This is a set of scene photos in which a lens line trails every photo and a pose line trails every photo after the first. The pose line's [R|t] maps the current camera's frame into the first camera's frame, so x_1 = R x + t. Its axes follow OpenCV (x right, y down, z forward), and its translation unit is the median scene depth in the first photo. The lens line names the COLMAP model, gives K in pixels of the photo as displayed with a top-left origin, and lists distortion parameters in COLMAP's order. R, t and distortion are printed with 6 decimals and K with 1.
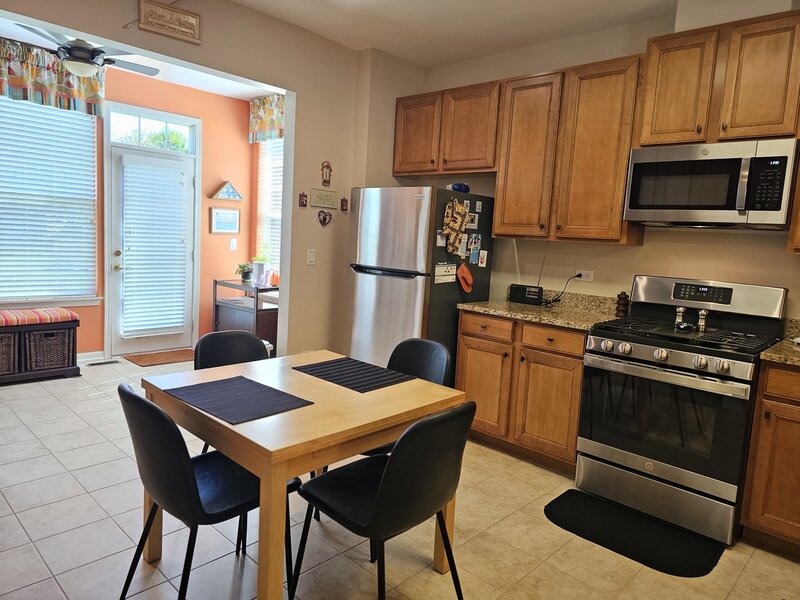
lens RADIAL K [[538.9, 0, 399.5], [0, 538.9, 297.9], [0, 0, 1]] dist [0.044365, -0.013499]
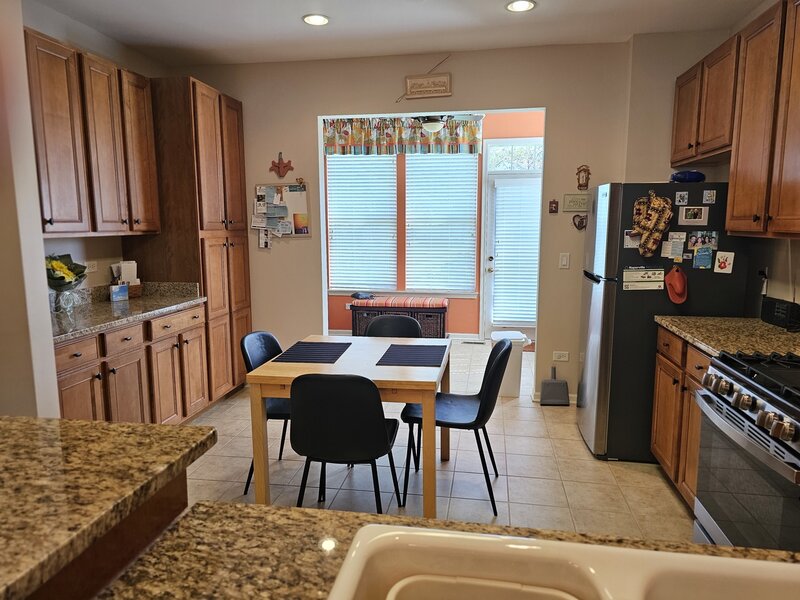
lens RADIAL K [[538.9, 0, 399.3], [0, 538.9, 300.4], [0, 0, 1]] dist [0.044365, -0.013499]
pose [[0.563832, 0.060735, -0.823653, 0.555987], [-0.065724, 0.997429, 0.028558, -0.009785], [0.823270, 0.038032, 0.566374, 0.171443]]
